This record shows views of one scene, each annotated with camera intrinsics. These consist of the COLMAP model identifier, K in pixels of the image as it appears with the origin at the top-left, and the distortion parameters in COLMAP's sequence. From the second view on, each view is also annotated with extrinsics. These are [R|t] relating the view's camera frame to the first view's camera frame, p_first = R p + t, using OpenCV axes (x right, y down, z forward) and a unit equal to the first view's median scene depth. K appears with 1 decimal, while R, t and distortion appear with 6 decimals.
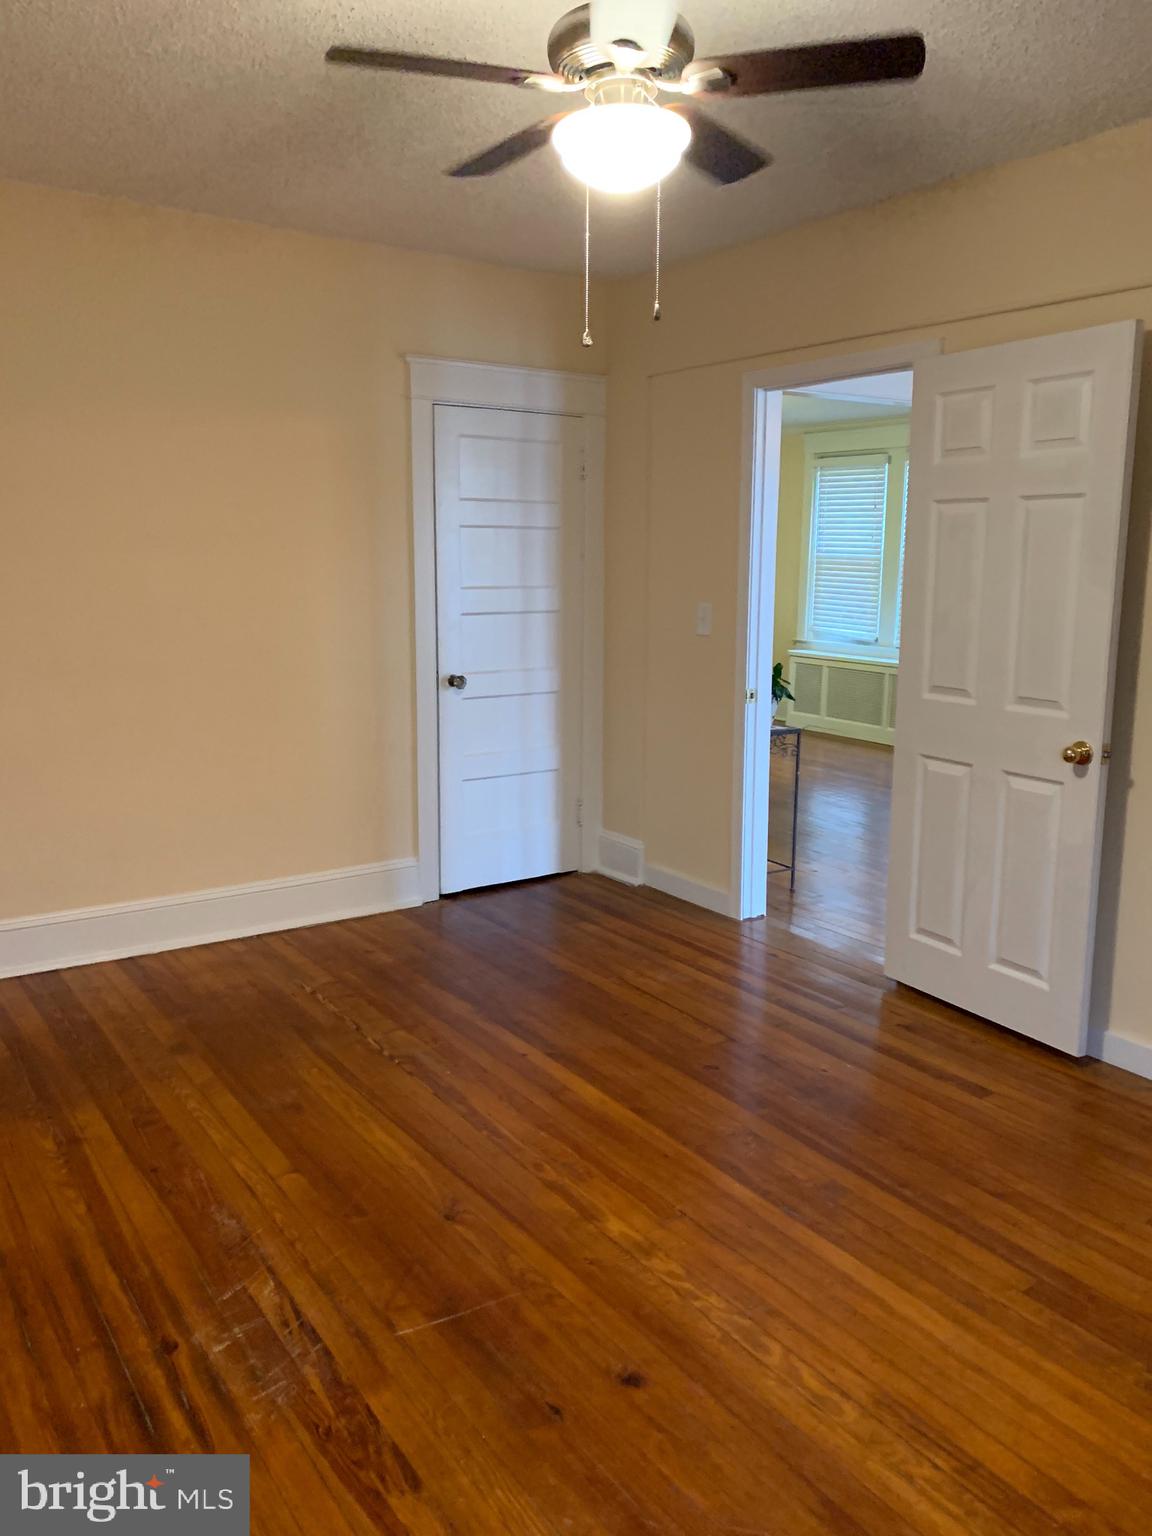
lens RADIAL K [[1184.8, 0, 577.1], [0, 1184.8, 766.8], [0, 0, 1]] dist [0.059486, -0.059552]
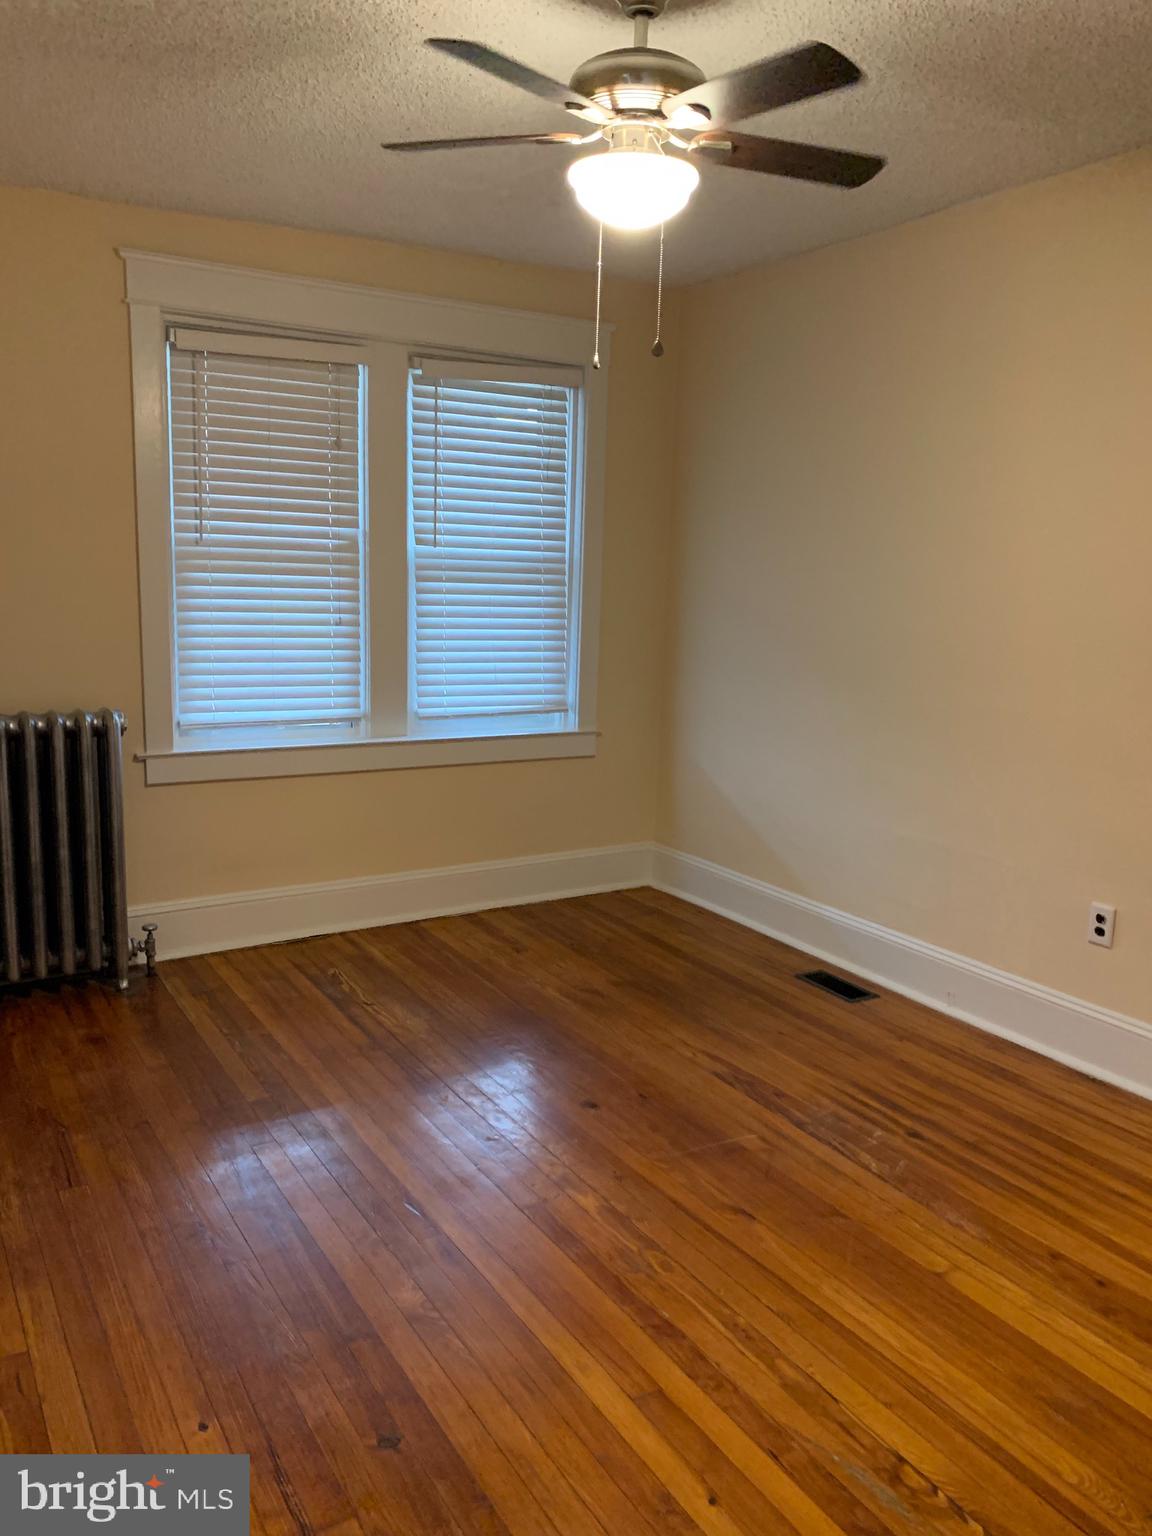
lens RADIAL K [[1184.8, 0, 574.7], [0, 1184.8, 768.4], [0, 0, 1]] dist [0.059486, -0.059552]
pose [[-0.997797, -0.042006, 0.051351, 0.006845], [-0.021875, 0.939045, 0.343098, -0.363227], [-0.062633, 0.341218, -0.937895, 1.986283]]
